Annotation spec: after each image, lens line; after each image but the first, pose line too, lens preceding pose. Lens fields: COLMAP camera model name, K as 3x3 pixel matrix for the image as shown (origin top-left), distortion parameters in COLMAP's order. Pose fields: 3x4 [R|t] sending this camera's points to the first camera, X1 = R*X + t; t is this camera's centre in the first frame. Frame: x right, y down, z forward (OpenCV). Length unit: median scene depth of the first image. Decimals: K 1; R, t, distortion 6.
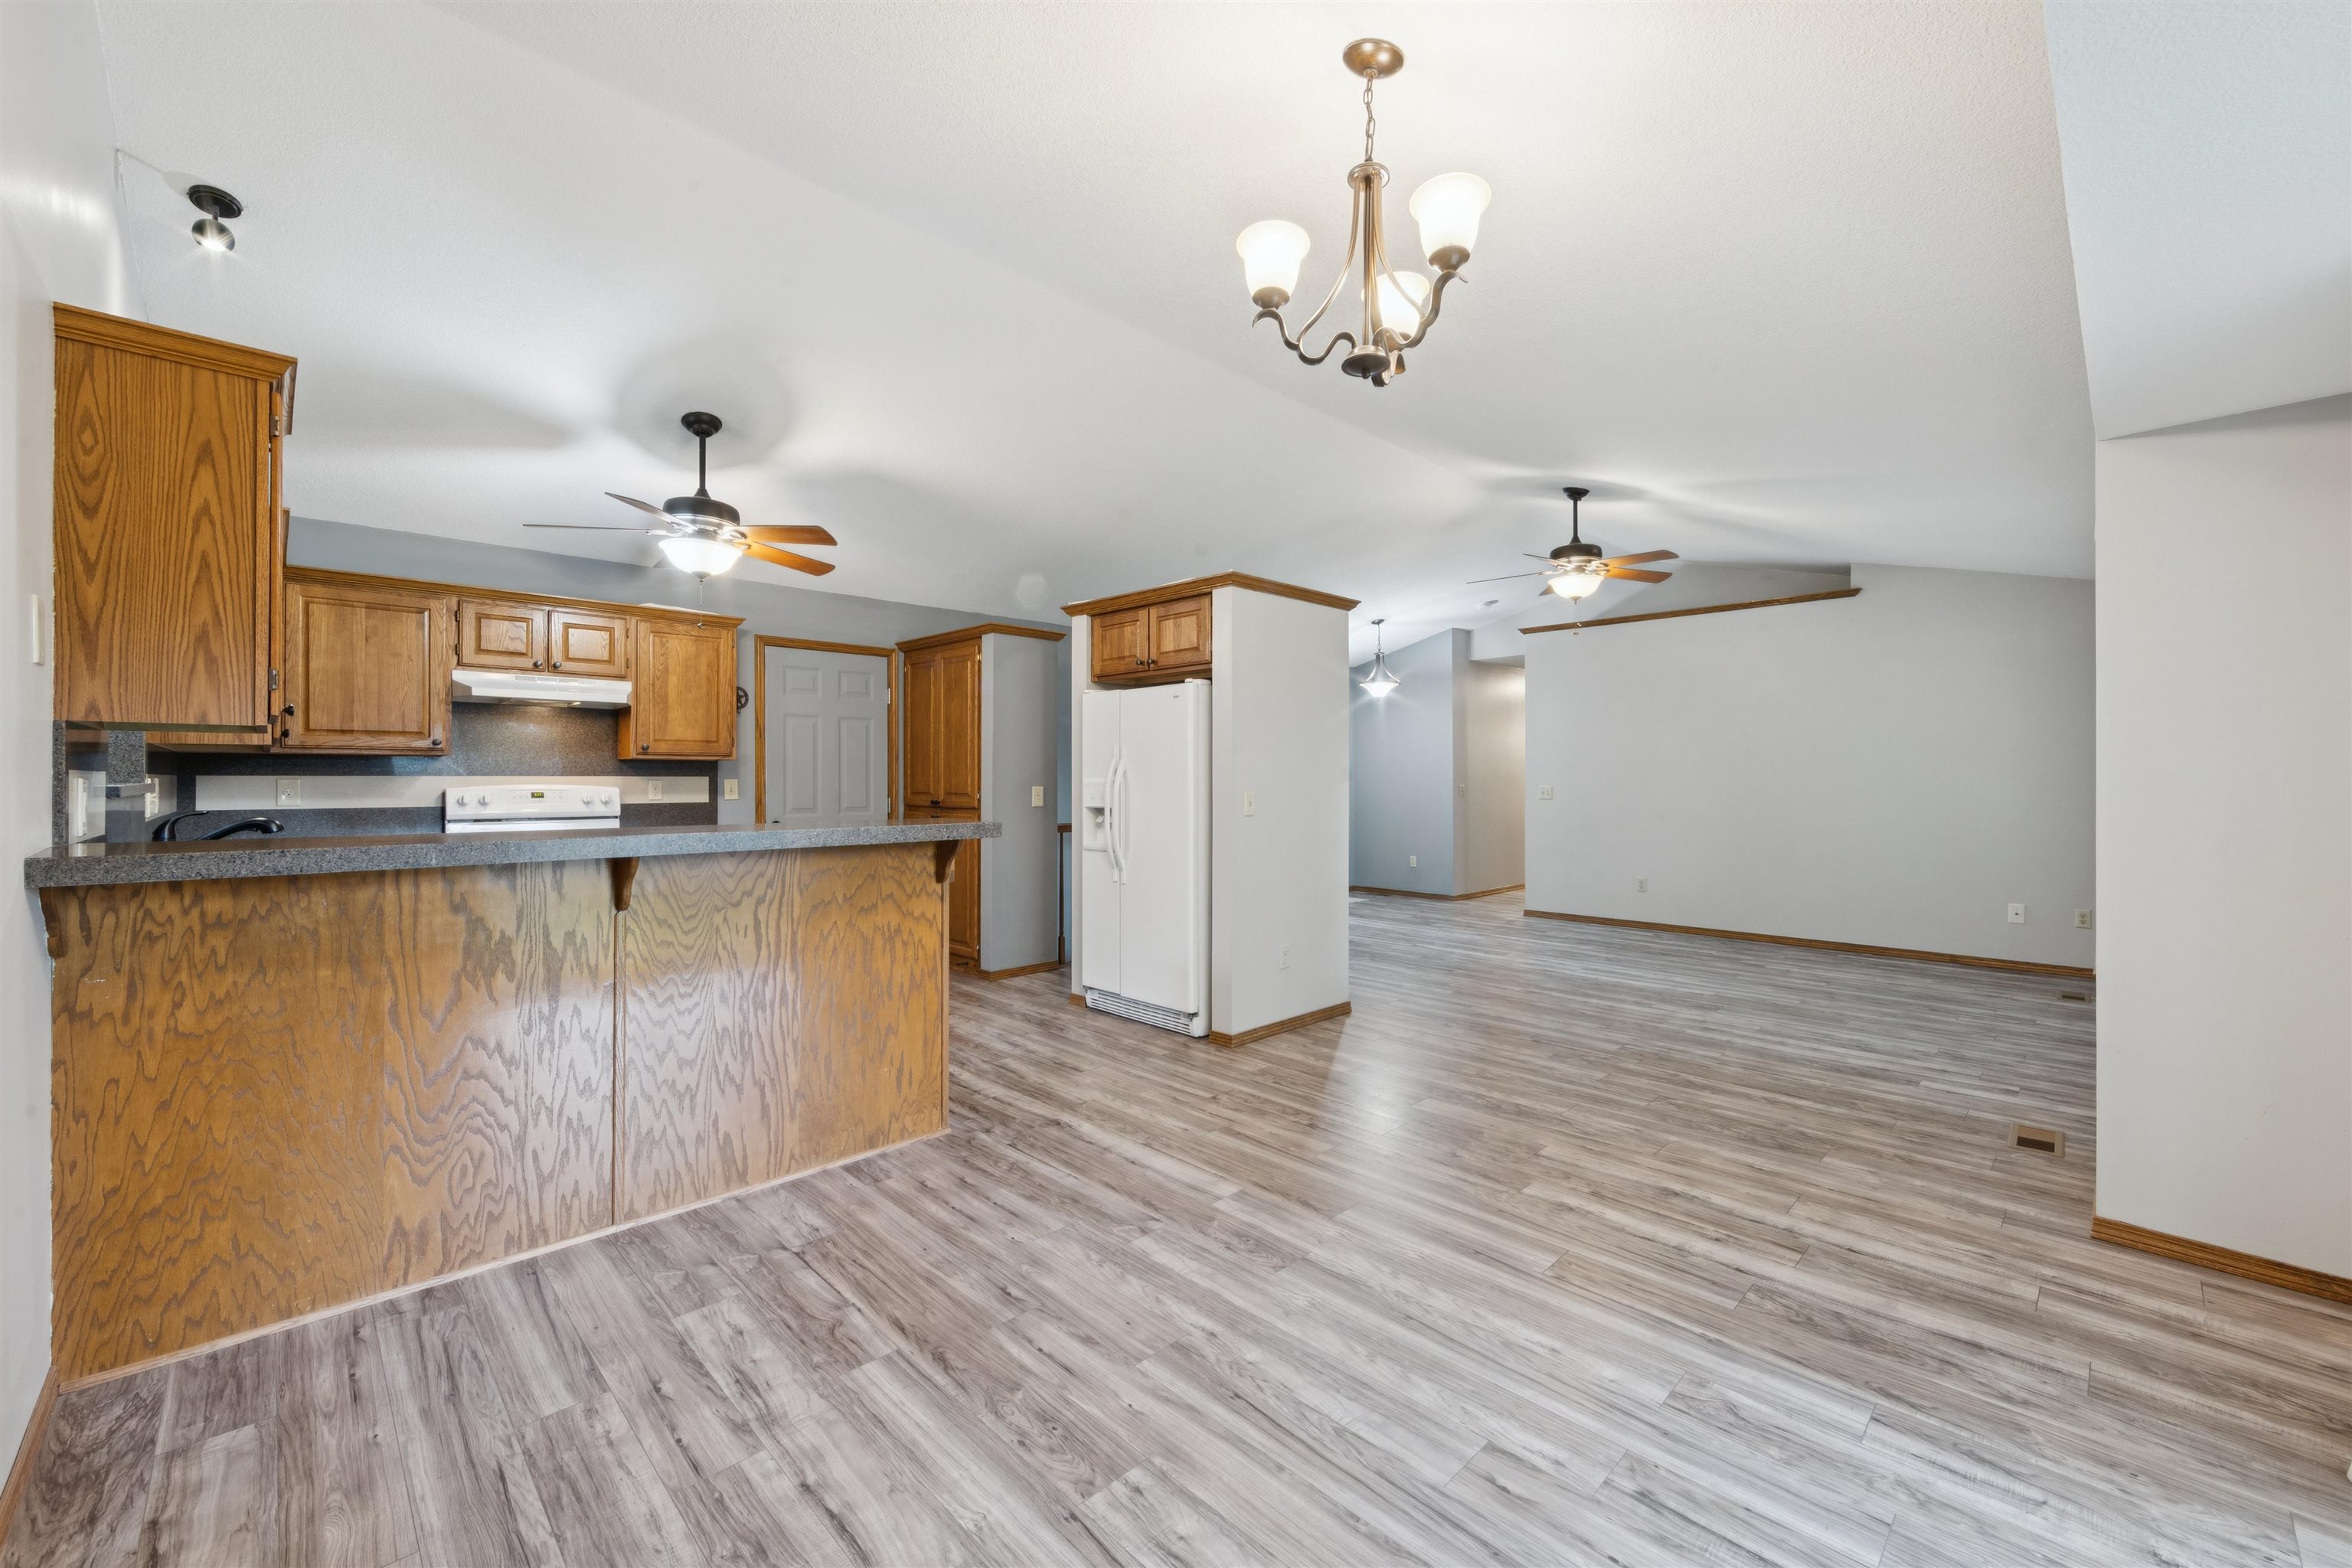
lens RADIAL K [[928.7, 0, 1189.2], [0, 928.7, 777.5], [0, 0, 1]] dist [-0.002388, -0.001142]
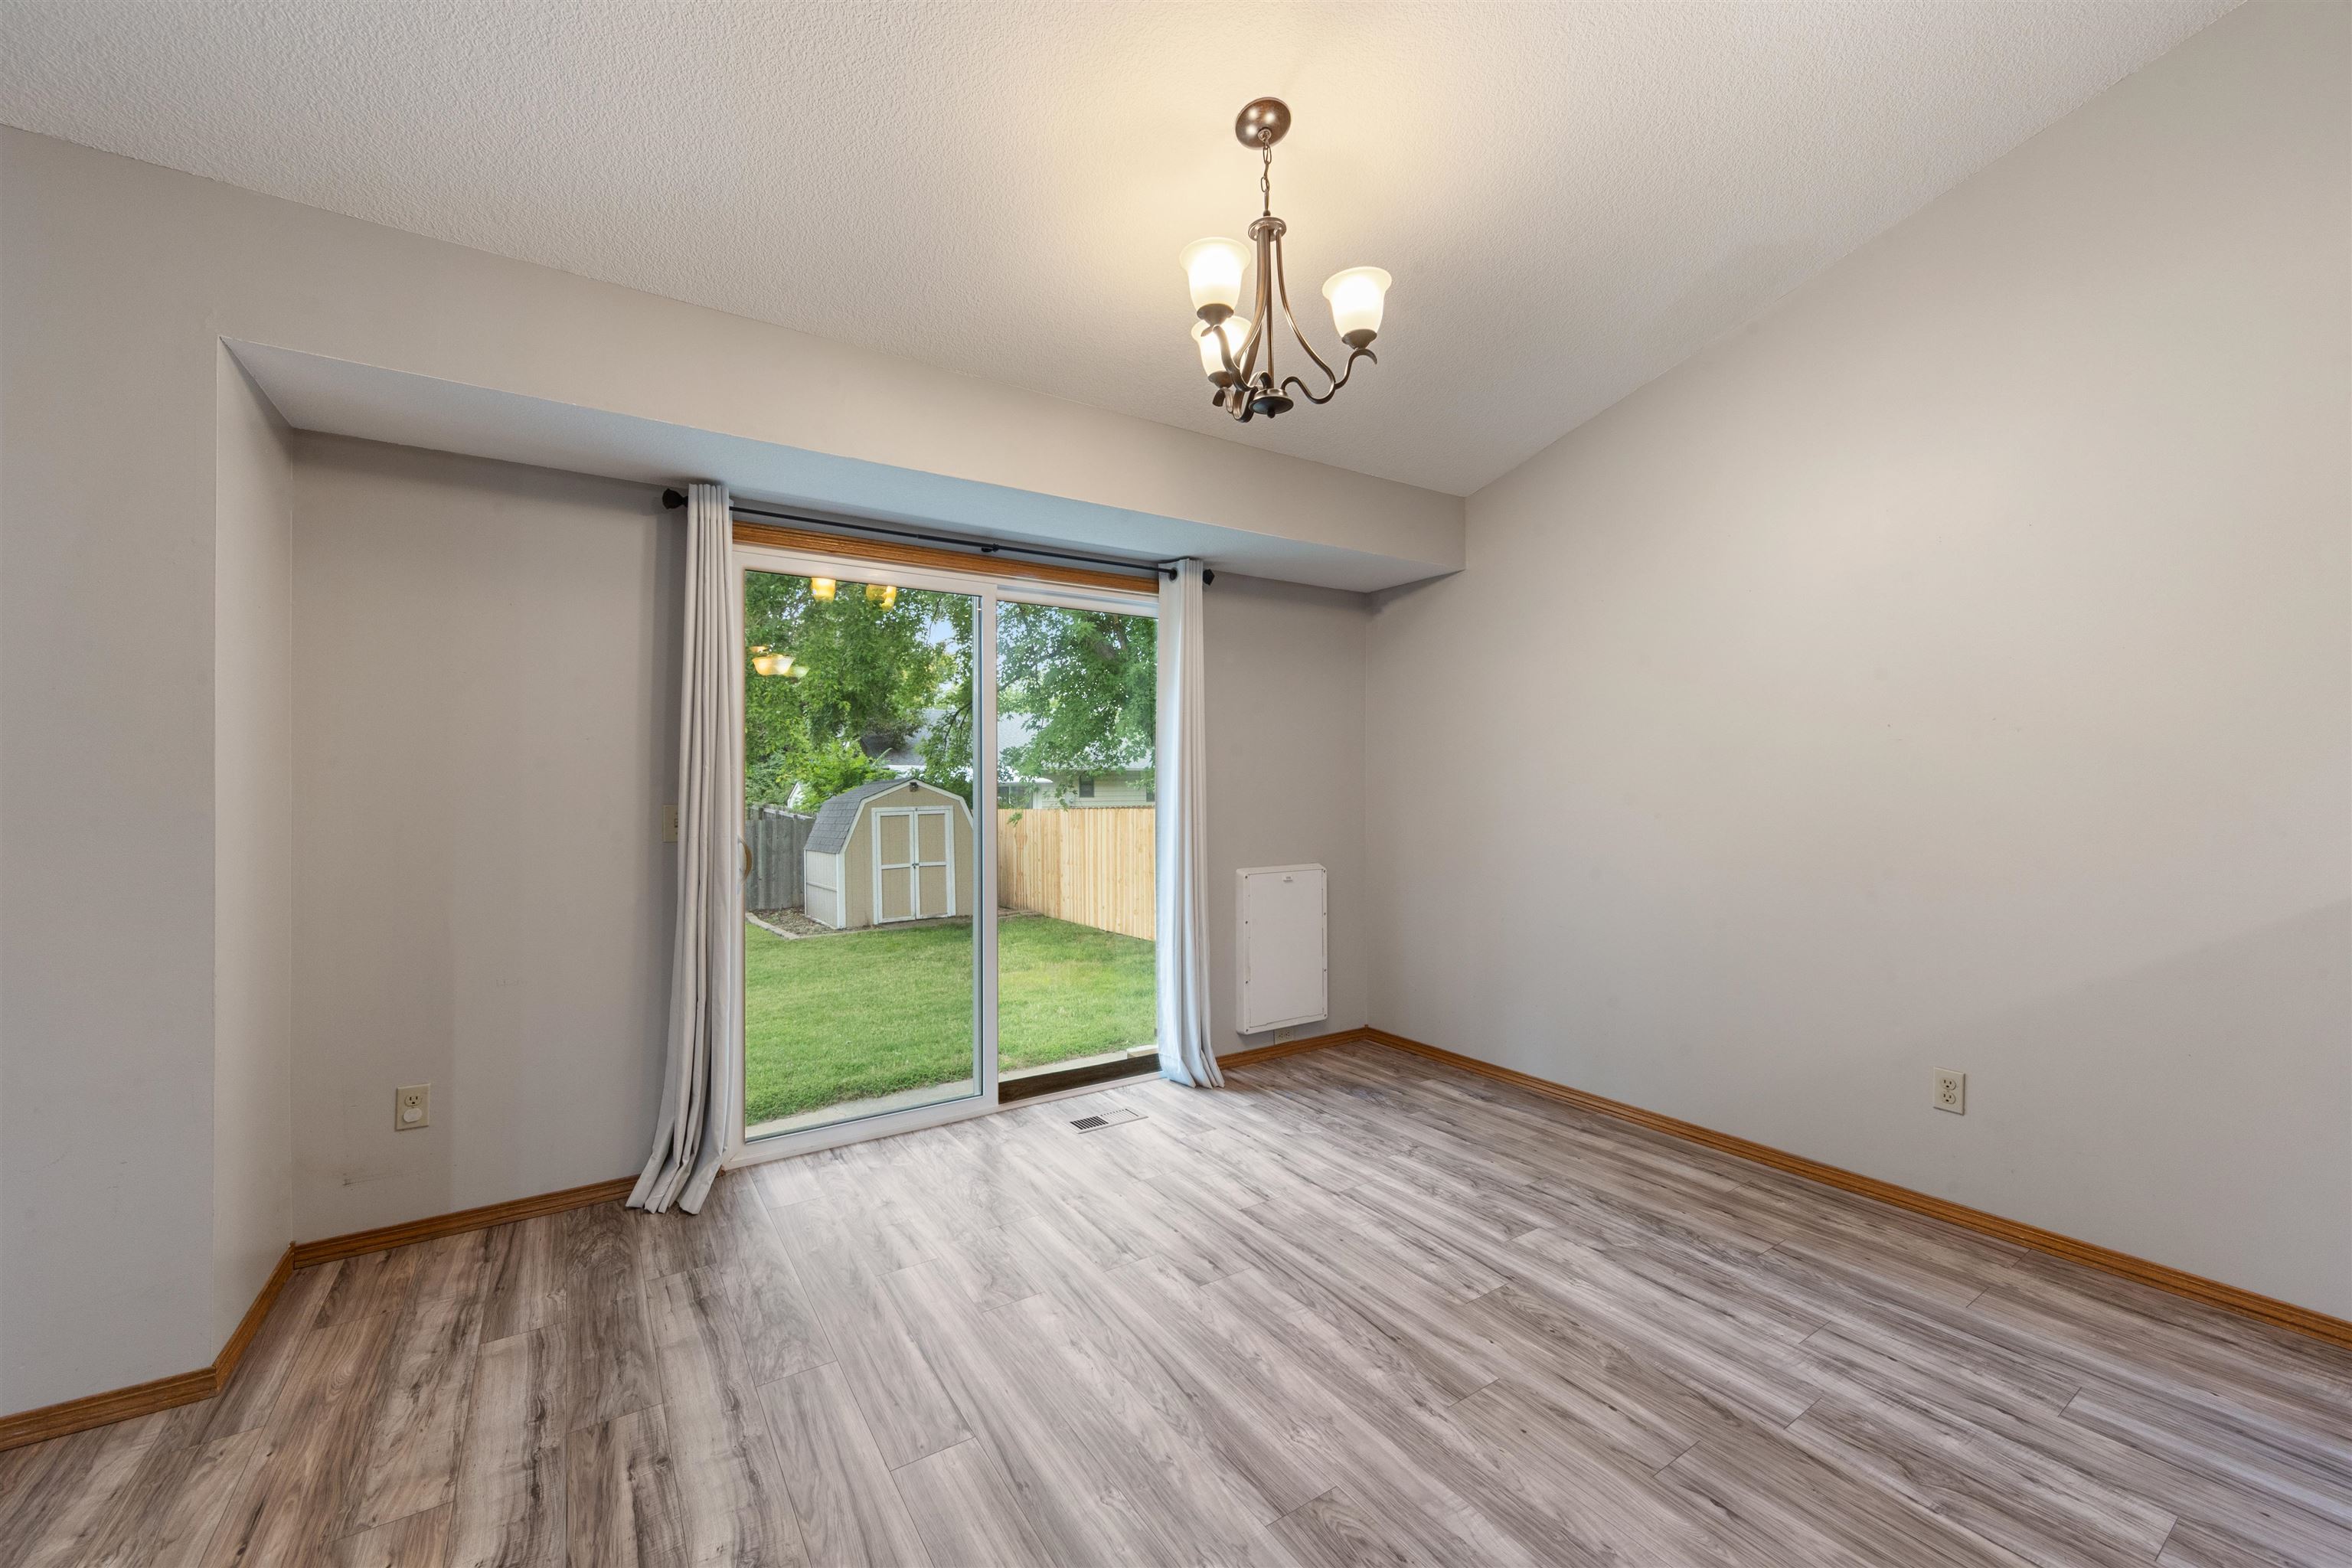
lens RADIAL K [[928.7, 0, 1189.5], [0, 928.7, 761.4], [0, 0, 1]] dist [-0.002388, -0.001142]
pose [[-0.982269, 0.004919, 0.187411, 0.047570], [-0.000055, 0.999648, -0.026526, 0.003291], [-0.187475, -0.026066, -0.981923, 1.272649]]
